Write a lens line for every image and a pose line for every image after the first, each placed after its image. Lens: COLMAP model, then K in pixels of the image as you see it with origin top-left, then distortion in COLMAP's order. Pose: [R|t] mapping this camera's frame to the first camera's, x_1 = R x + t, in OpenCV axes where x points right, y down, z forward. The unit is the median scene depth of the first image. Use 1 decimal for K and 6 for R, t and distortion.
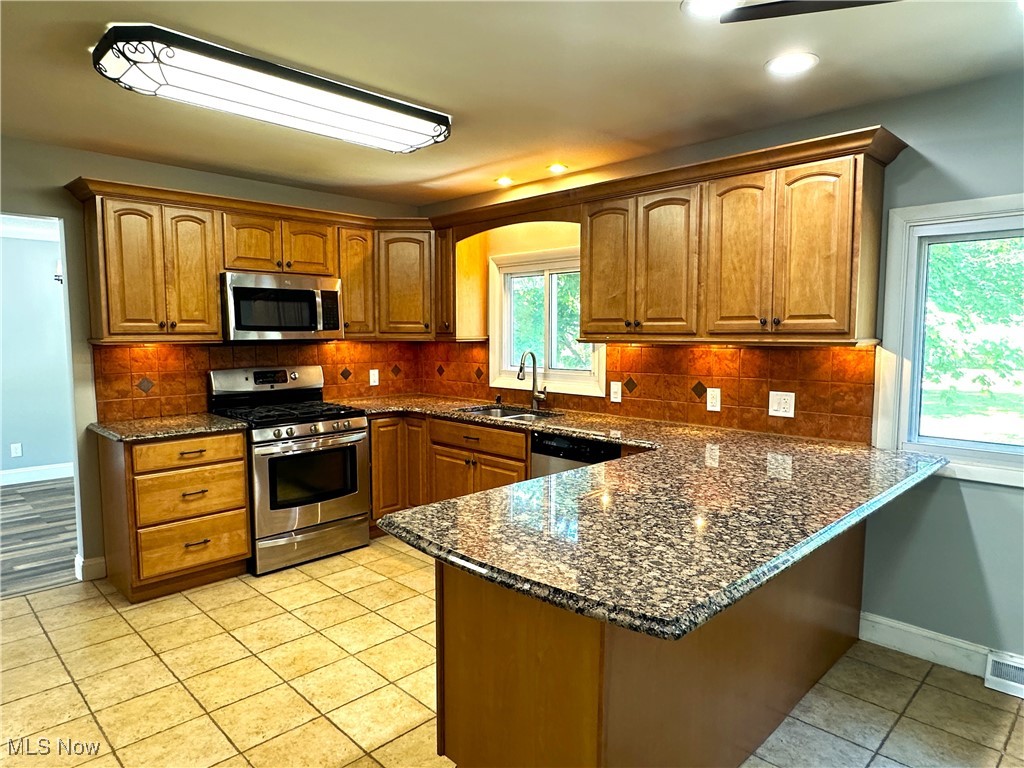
lens RADIAL K [[632.9, 0, 517.5], [0, 632.9, 385.8], [0, 0, 1]] dist [-0.002087, 0.001218]
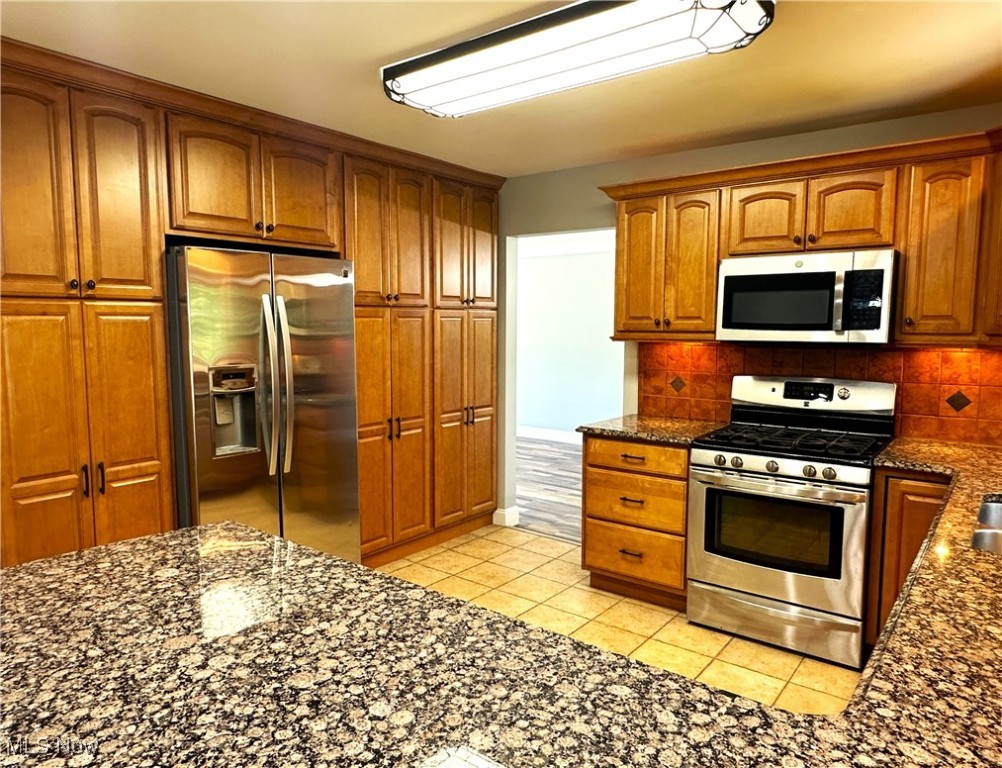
lens RADIAL K [[669.3, 0, 498.0], [0, 669.3, 388.0], [0, 0, 1]] dist [-0.002243, -0.001482]
pose [[0.115971, 0.096660, -0.988538, 0.486659], [-0.091741, 0.992042, 0.086240, -0.071946], [0.989007, 0.080688, 0.123916, 0.737427]]
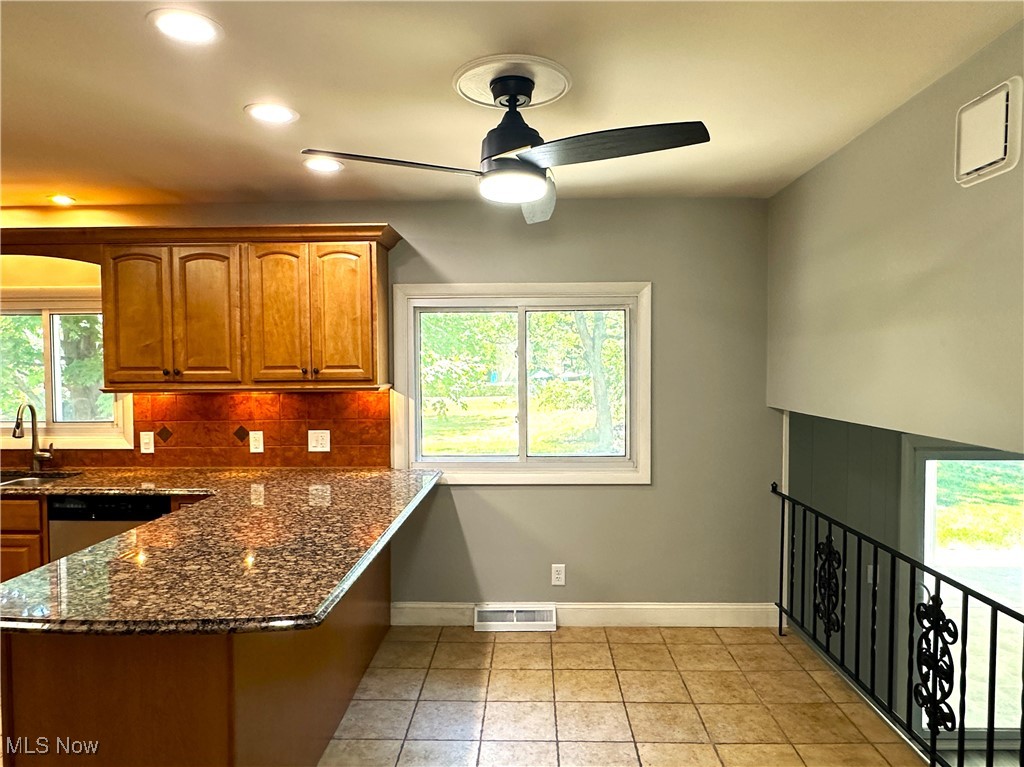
lens RADIAL K [[650.3, 0, 512.0], [0, 650.3, 383.5], [0, 0, 1]] dist [-0.002538, -0.000853]
pose [[0.728241, -0.024660, 0.684878, -0.138012], [0.065145, 0.997318, -0.033360, -0.013074], [-0.682218, 0.068911, 0.727894, -0.112467]]
